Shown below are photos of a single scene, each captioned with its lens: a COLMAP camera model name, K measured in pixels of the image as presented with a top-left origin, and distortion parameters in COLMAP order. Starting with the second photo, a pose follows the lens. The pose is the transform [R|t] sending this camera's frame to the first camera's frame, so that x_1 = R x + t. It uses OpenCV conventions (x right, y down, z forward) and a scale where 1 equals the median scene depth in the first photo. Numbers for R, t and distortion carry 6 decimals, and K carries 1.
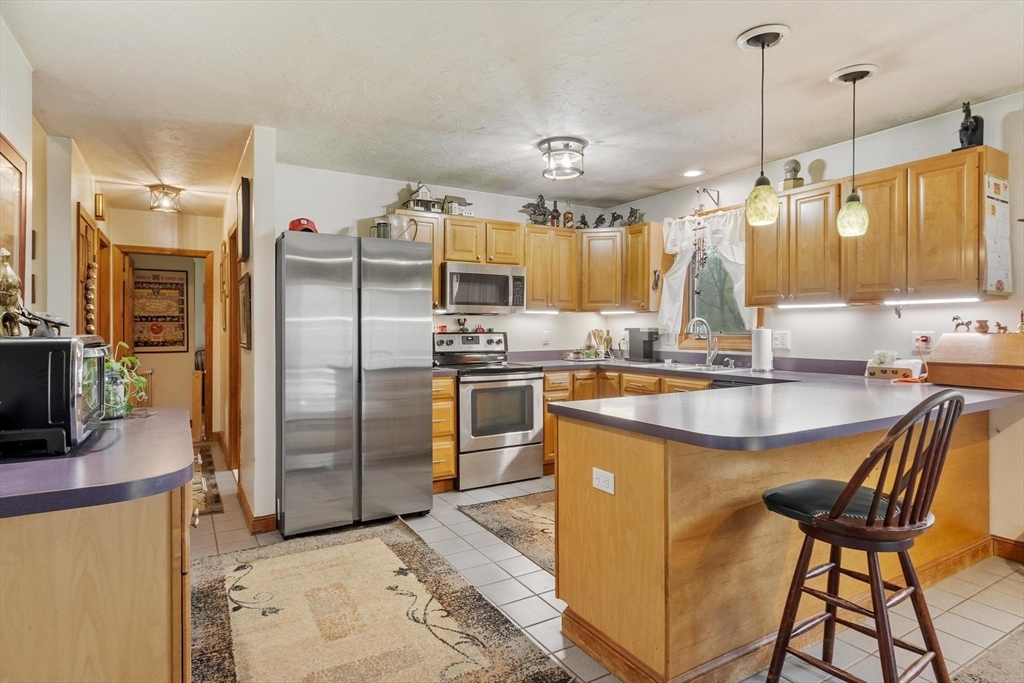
lens RADIAL K [[552.6, 0, 512.9], [0, 552.6, 331.9], [0, 0, 1]] dist [0.000339, -0.000011]
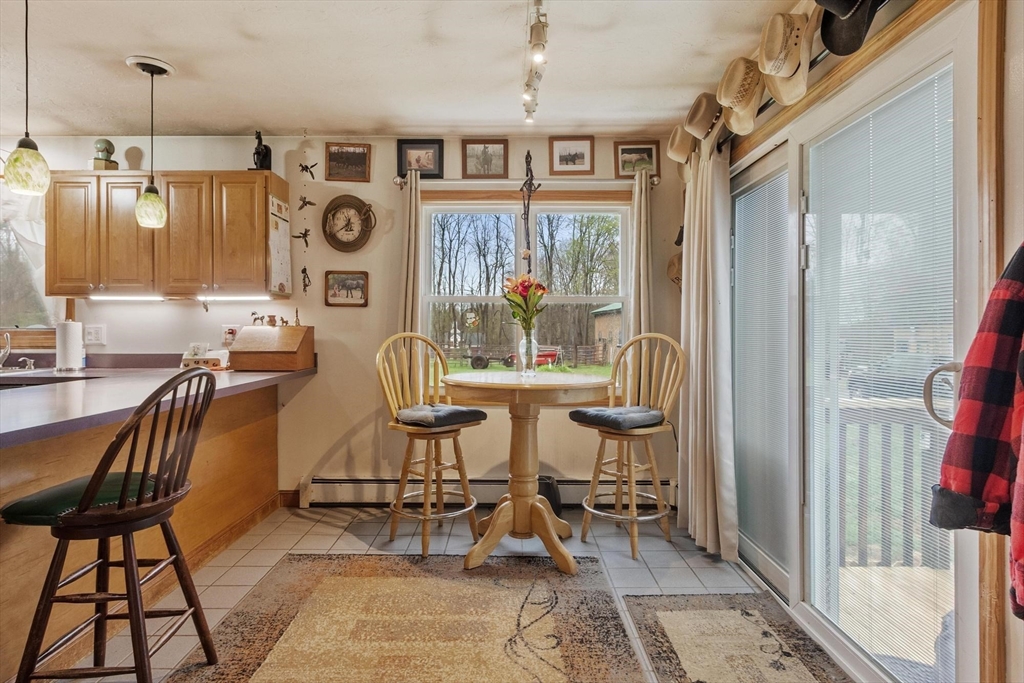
lens RADIAL K [[547.1, 0, 506.4], [0, 547.1, 332.3], [0, 0, 1]] dist [0.000119, -0.000414]
pose [[0.515981, -0.000583, 0.856600, 0.057337], [0.002903, 0.999995, -0.001068, 0.012309], [-0.856595, 0.003038, 0.515980, -0.039870]]
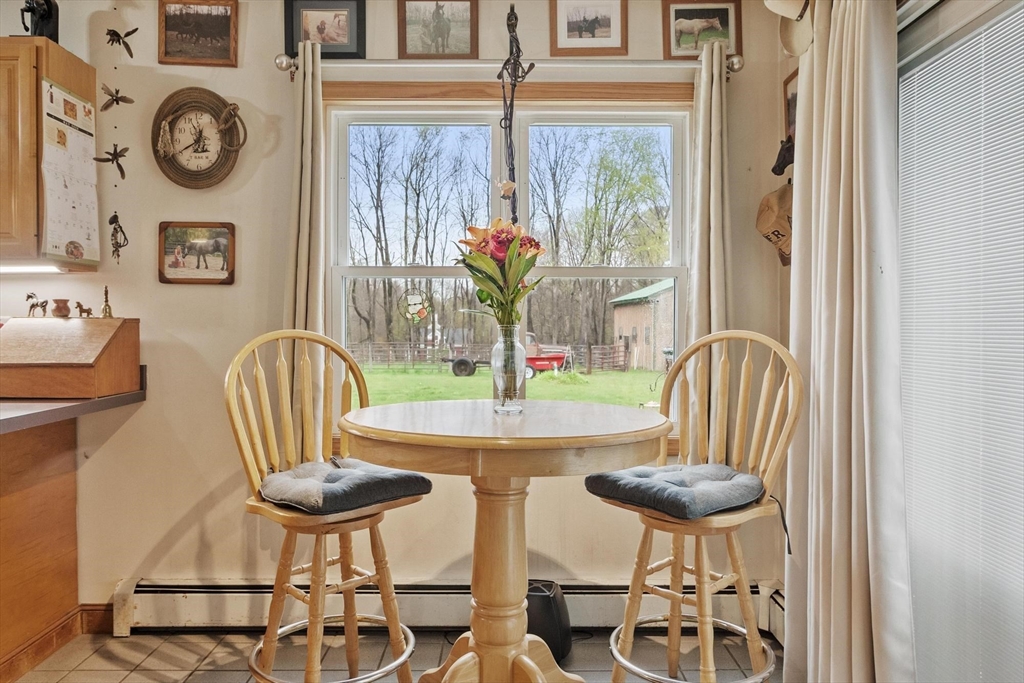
lens RADIAL K [[696.1, 0, 512.6], [0, 696.1, 330.6], [0, 0, 1]] dist [0.000495, -0.000666]
pose [[0.501475, -0.004223, 0.865162, 0.251645], [0.003390, 0.999990, 0.002916, 0.011308], [-0.865165, 0.001471, 0.501485, 0.052267]]
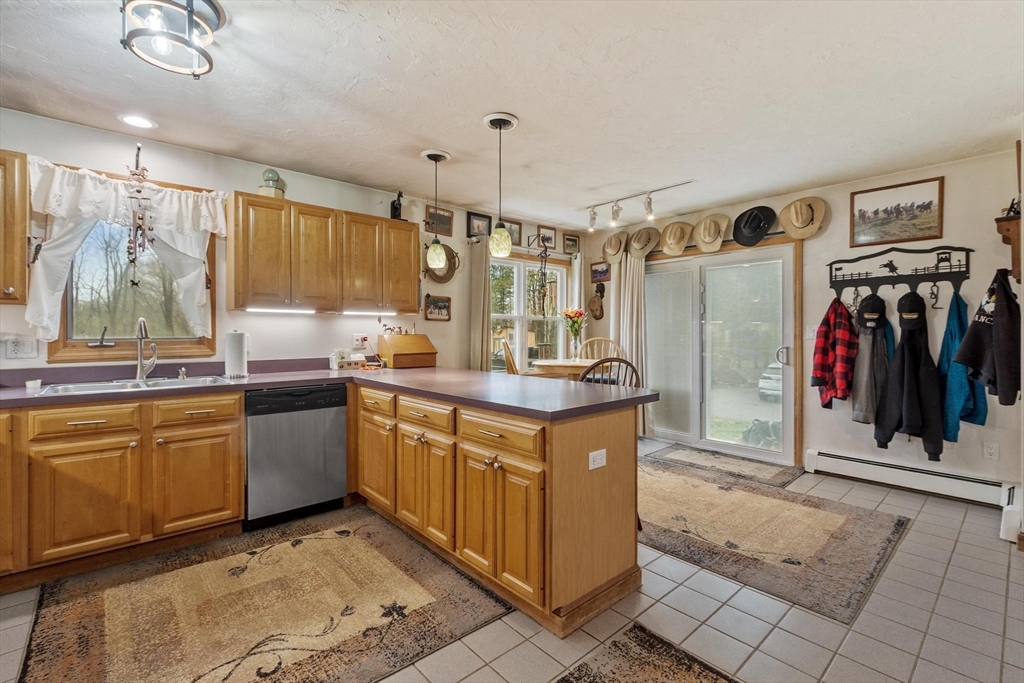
lens RADIAL K [[455.2, 0, 489.9], [0, 455.2, 333.5], [0, 0, 1]] dist [0.000819, 0.000056]
pose [[-0.166292, -0.002803, 0.986073, -0.347405], [0.006664, 0.999970, 0.003967, -0.003156], [-0.986054, 0.007231, -0.166268, 0.631919]]
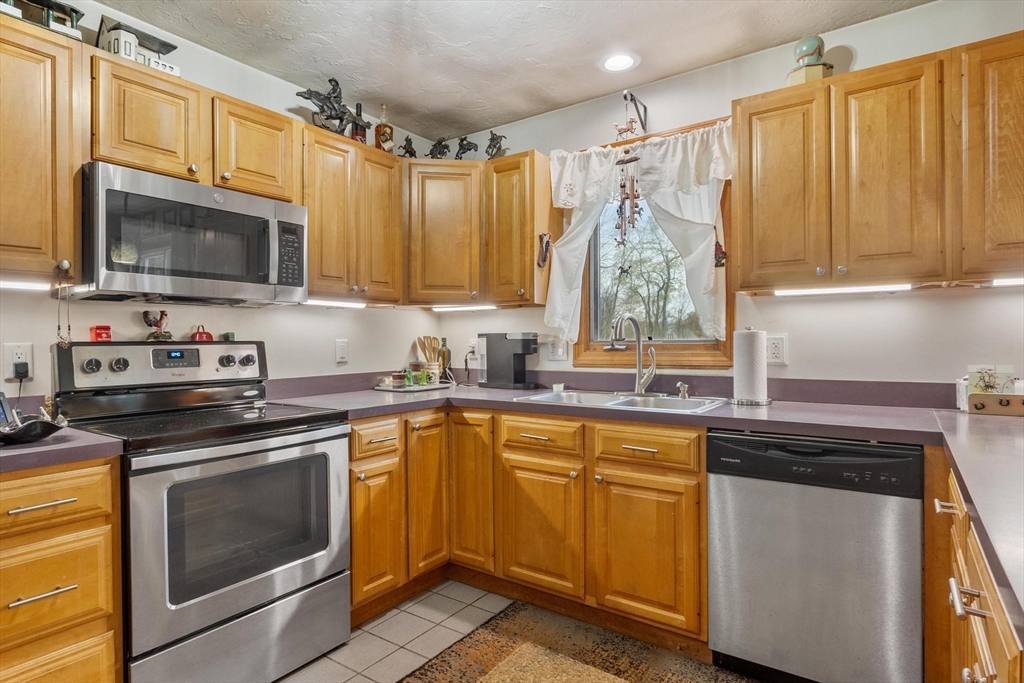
lens RADIAL K [[549.0, 0, 517.3], [0, 549.0, 342.8], [0, 0, 1]] dist [0.000600, -0.000009]
pose [[0.909583, -0.006312, 0.415475, -0.010462], [0.008167, 0.999963, -0.002687, 0.005991], [-0.415443, 0.005837, 0.909601, 0.518689]]
